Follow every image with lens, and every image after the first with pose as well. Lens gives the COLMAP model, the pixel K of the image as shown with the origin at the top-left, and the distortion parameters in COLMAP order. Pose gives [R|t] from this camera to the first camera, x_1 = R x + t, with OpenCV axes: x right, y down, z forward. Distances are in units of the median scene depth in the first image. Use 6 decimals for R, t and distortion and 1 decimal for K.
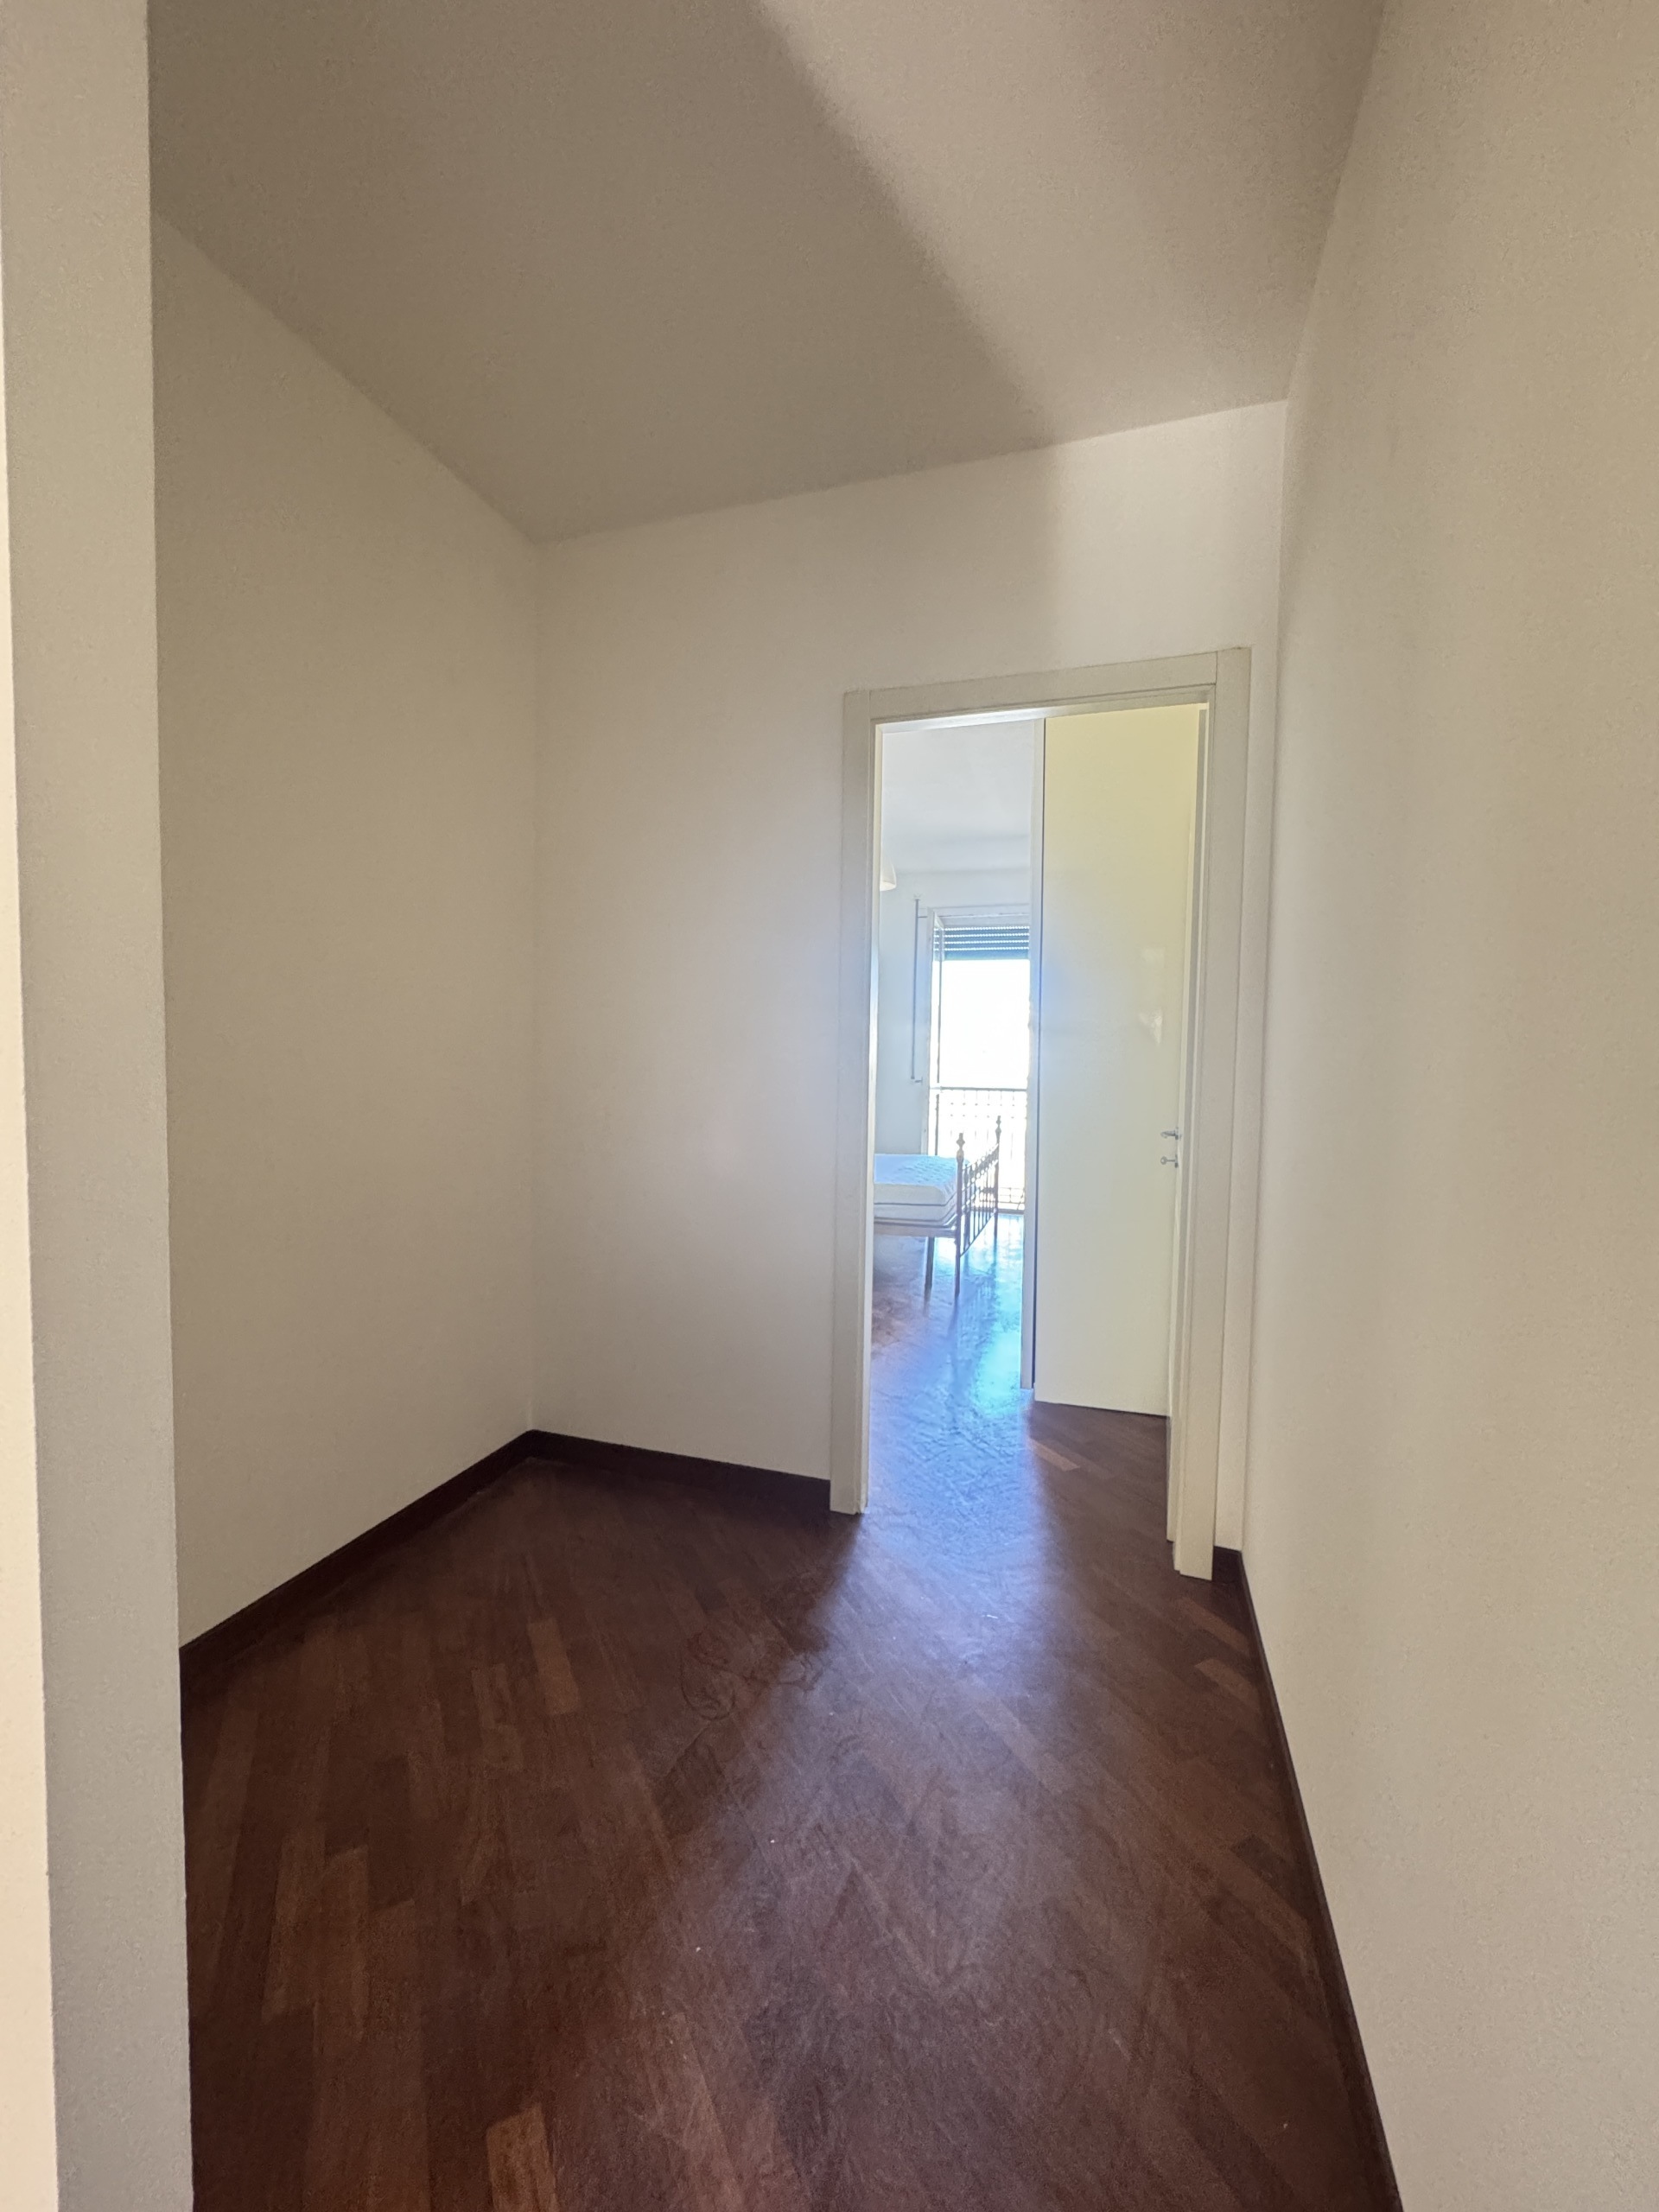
lens RADIAL K [[890.9, 0, 829.5], [0, 890.9, 1106.0], [0, 0, 1]] dist [-0.002128, -0.000224]
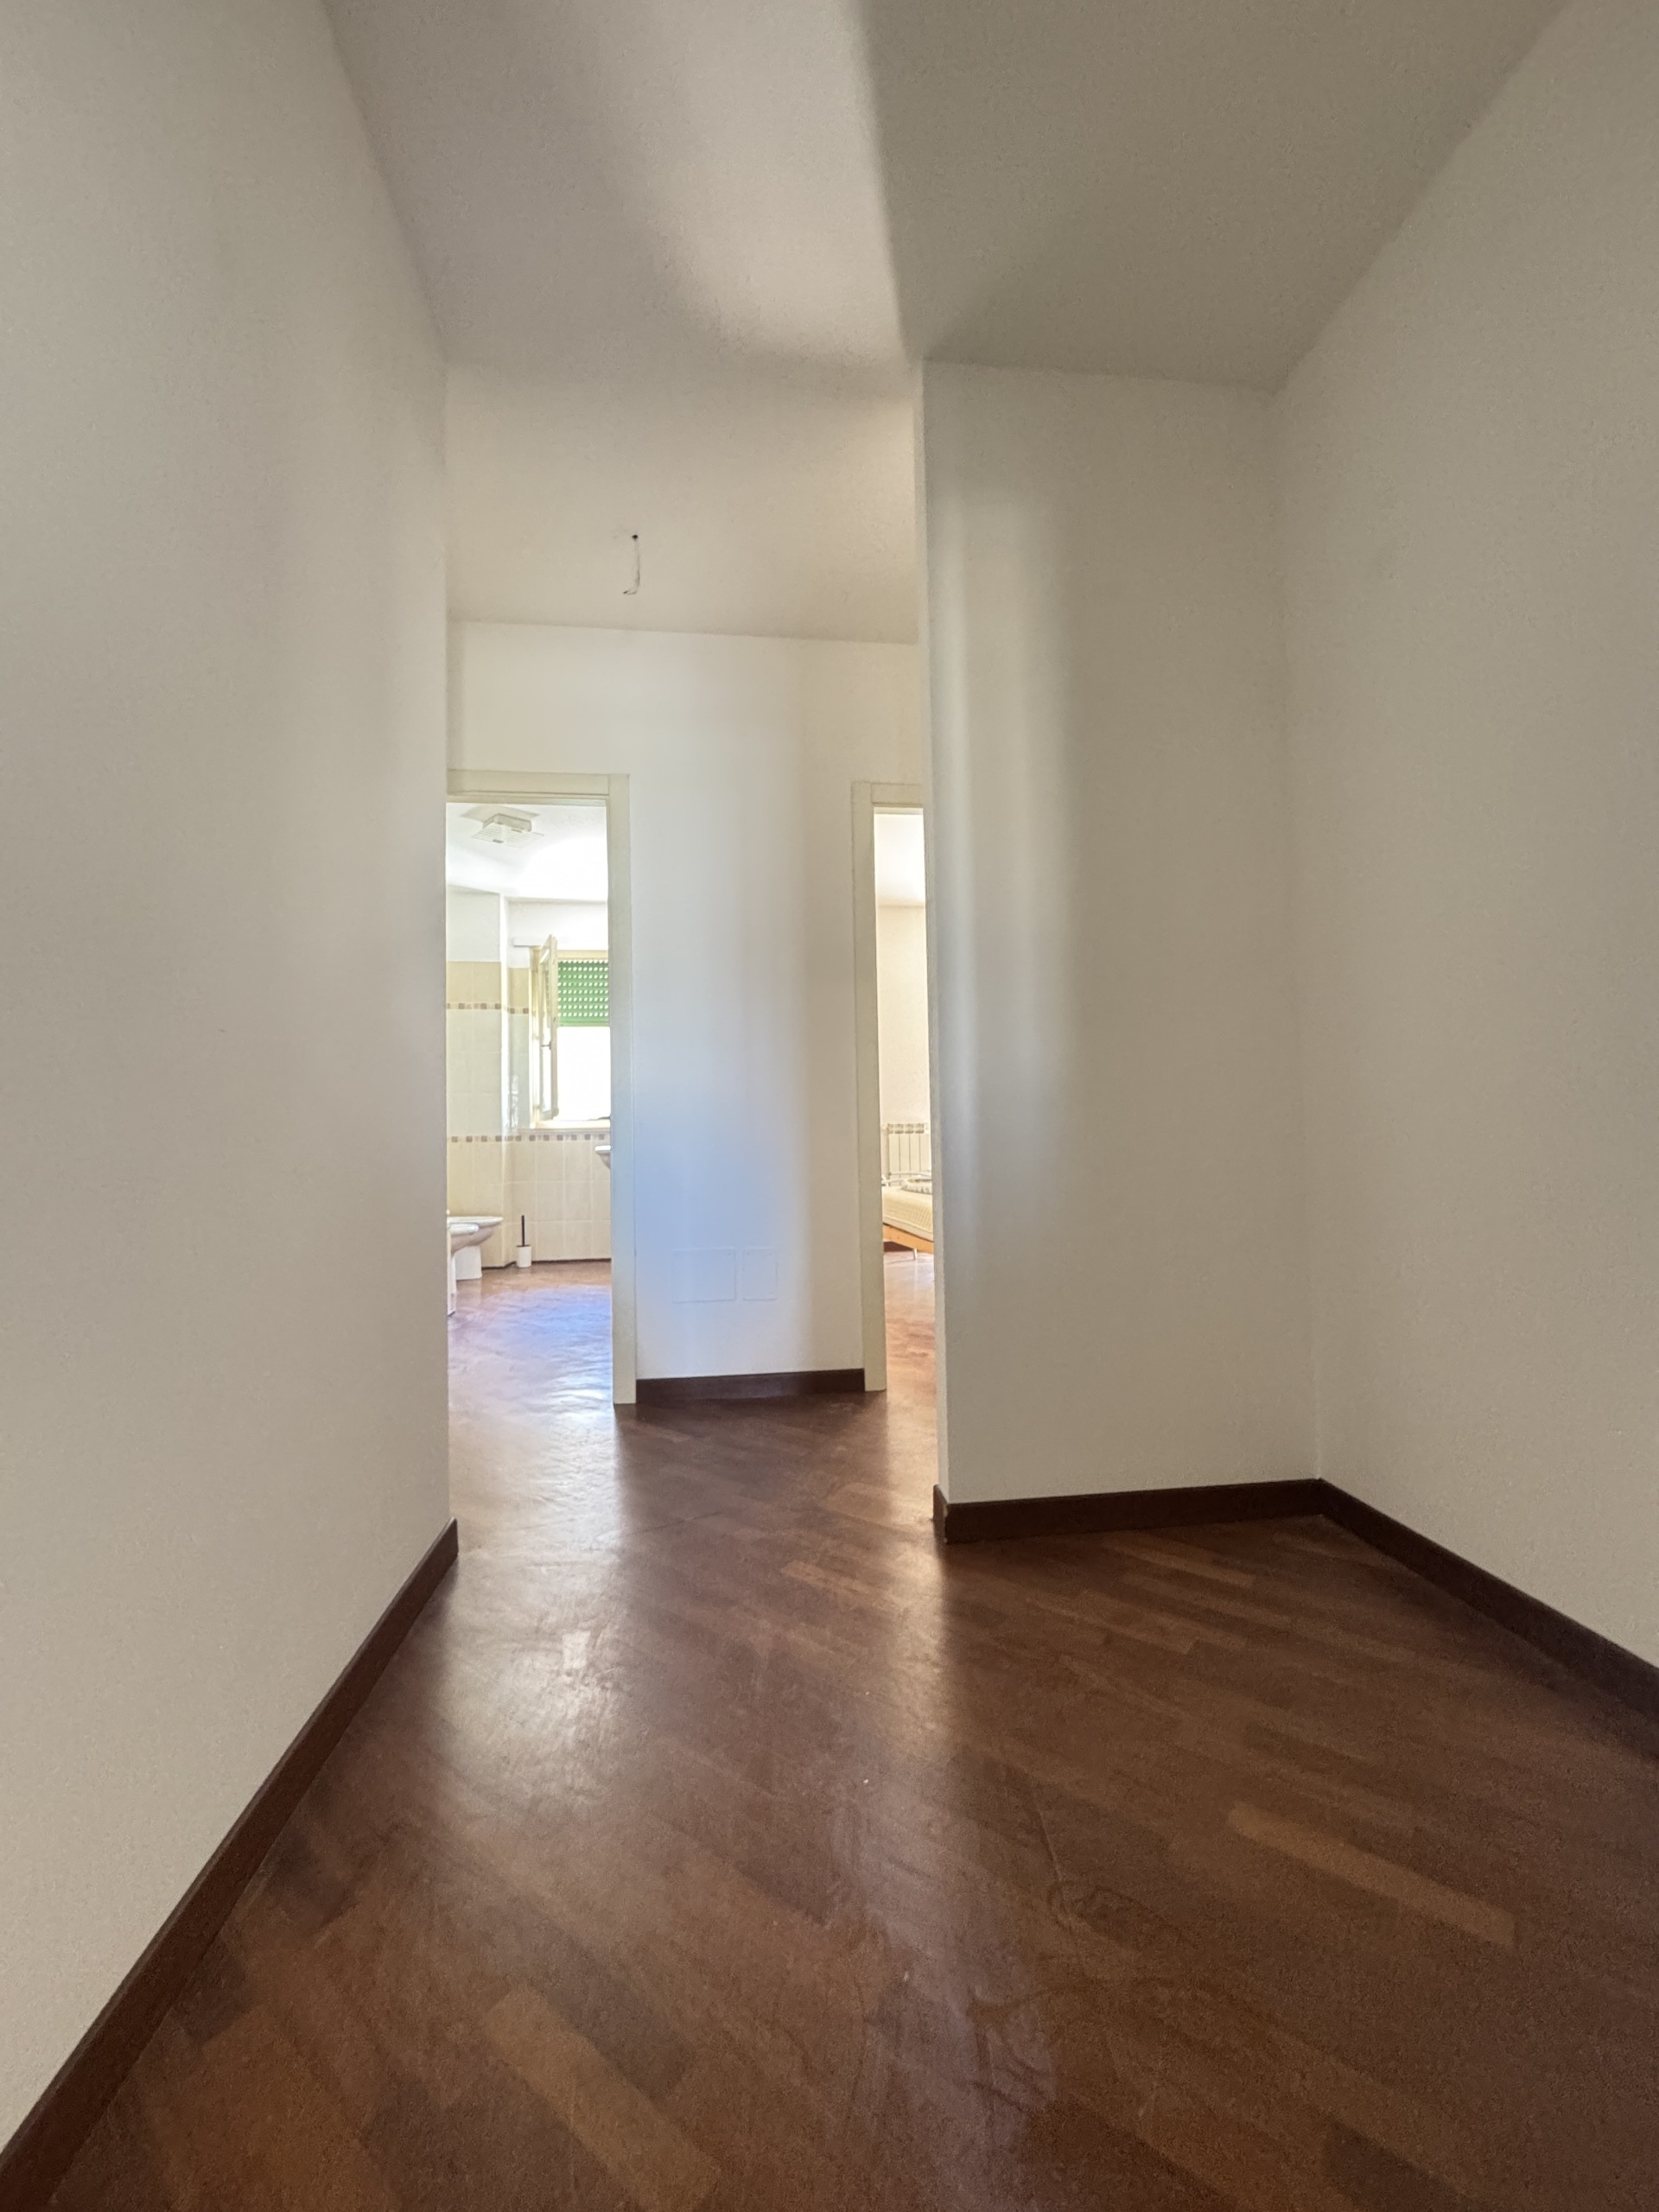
lens RADIAL K [[890.9, 0, 829.5], [0, 890.9, 1106.0], [0, 0, 1]] dist [-0.002128, -0.000224]
pose [[-0.909092, -0.015391, -0.416311, 0.295395], [-0.018947, 0.999811, 0.004411, 0.124637], [0.416164, 0.011897, -0.909212, 1.507242]]
